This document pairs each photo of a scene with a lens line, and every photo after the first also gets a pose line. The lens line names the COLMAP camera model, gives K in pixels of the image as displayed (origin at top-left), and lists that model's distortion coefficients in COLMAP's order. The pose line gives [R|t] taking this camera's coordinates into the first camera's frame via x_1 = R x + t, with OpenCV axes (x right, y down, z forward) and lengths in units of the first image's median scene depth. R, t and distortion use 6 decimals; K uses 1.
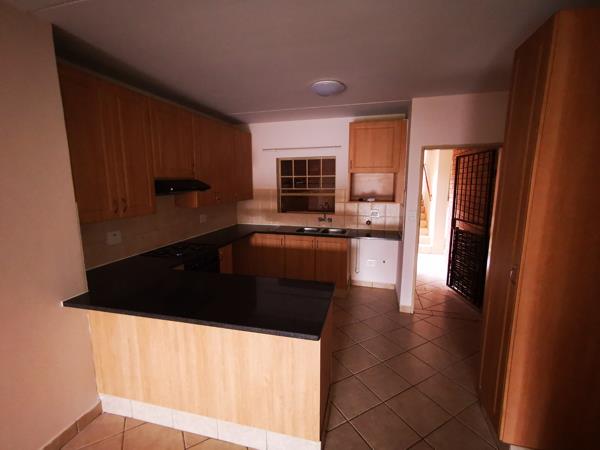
lens RADIAL K [[277.7, 0, 300.0], [0, 277.7, 225.0], [0, 0, 1]] dist [-0.000770, -0.000172]
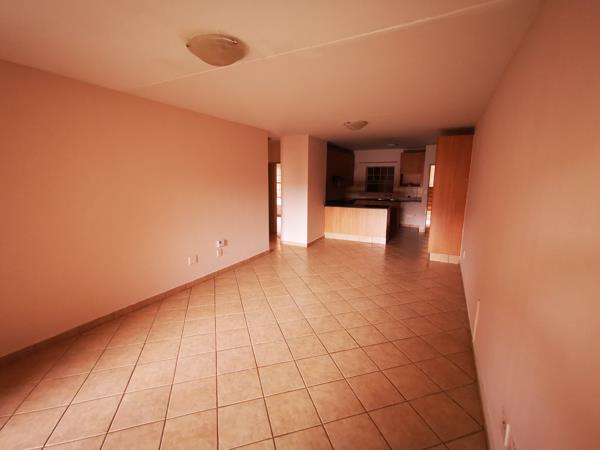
lens RADIAL K [[277.7, 0, 300.0], [0, 277.7, 225.0], [0, 0, 1]] dist [-0.000770, -0.000172]
pose [[0.977990, 0.042913, -0.204189, -0.131873], [-0.041473, 0.999075, 0.011328, 0.219990], [0.204487, -0.002610, 0.978866, -1.276769]]
